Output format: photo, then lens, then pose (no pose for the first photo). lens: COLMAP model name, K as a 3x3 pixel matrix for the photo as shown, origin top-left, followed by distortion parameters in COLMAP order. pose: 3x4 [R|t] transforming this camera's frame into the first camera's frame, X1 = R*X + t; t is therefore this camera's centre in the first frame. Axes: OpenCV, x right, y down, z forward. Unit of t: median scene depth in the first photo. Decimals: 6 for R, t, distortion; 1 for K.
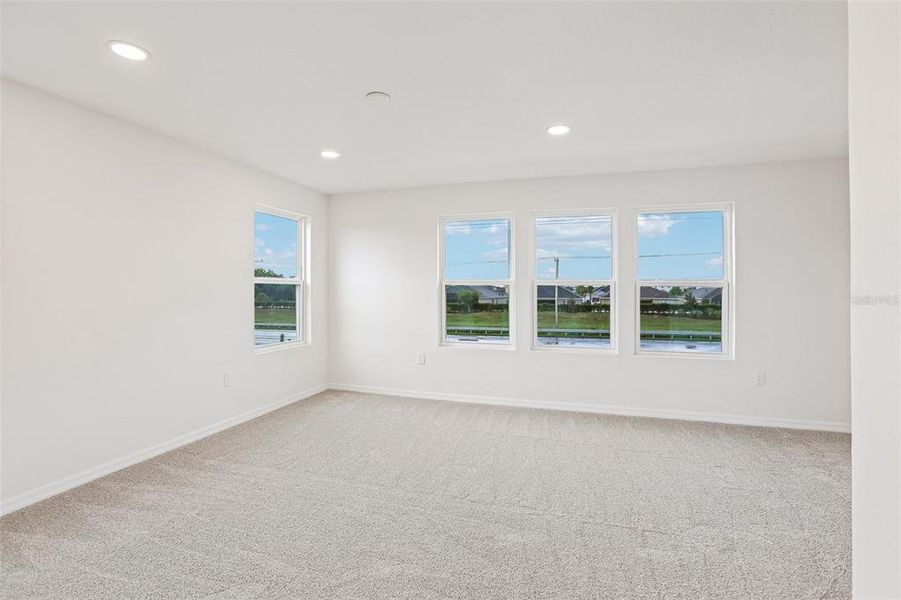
lens RADIAL K [[415.3, 0, 450.2], [0, 415.3, 293.3], [0, 0, 1]] dist [-0.043870, 0.011781]
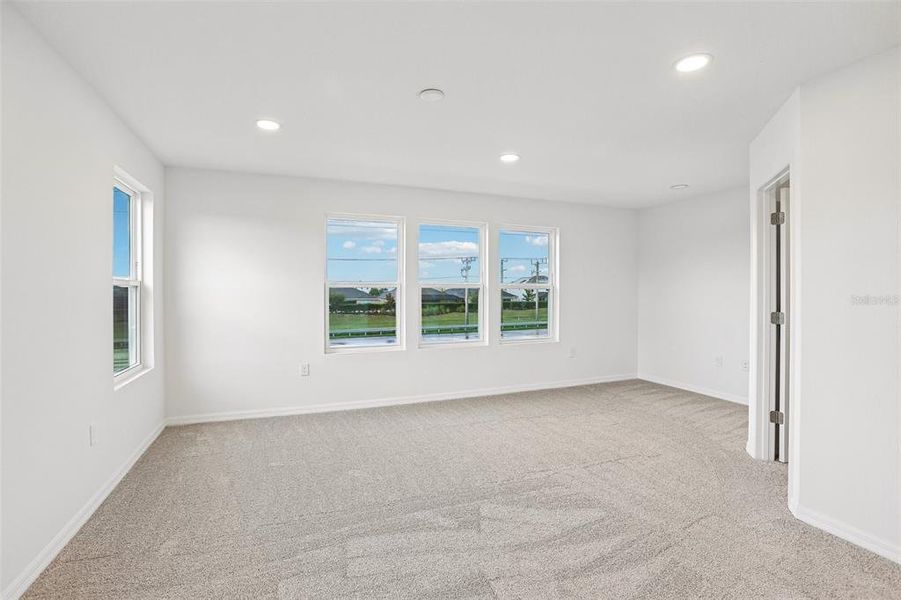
lens RADIAL K [[411.4, 0, 451.1], [0, 411.4, 298.1], [0, 0, 1]] dist [-0.000373, -0.000034]
pose [[0.788029, -0.014521, 0.615467, -0.372826], [0.009566, 0.999890, 0.011343, -0.002201], [-0.615564, -0.003051, 0.788081, 0.096913]]
